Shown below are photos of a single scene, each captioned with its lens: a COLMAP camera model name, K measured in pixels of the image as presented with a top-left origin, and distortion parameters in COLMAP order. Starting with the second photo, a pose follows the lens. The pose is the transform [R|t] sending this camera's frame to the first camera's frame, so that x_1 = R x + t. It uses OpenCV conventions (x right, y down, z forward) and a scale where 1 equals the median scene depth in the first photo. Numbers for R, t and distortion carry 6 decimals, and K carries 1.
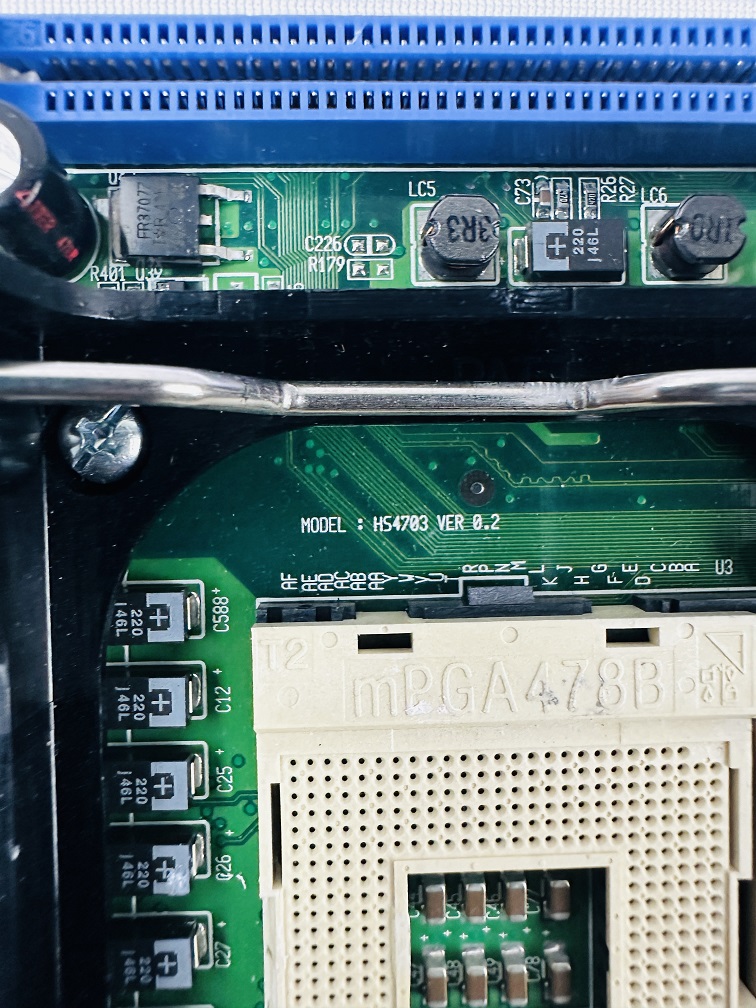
lens RADIAL K [[692.3, 0, 379.1], [0, 692.3, 505.0], [0, 0, 1]] dist [0.029207, -0.001505]
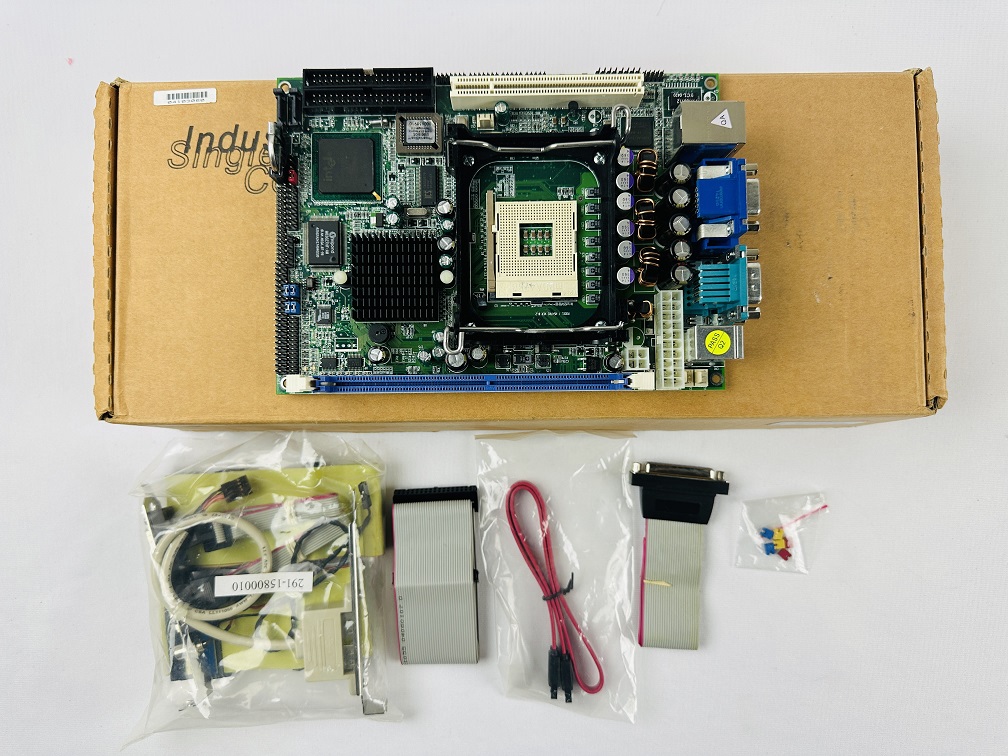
lens RADIAL K [[692.3, 0, 505.4], [0, 692.3, 380.5], [0, 0, 1]] dist [0.029207, -0.001505]
pose [[-0.999958, -0.000963, -0.009161, 0.497535], [0.000907, -0.999981, 0.006094, -0.591917], [-0.009166, 0.006085, 0.999939, -4.972411]]
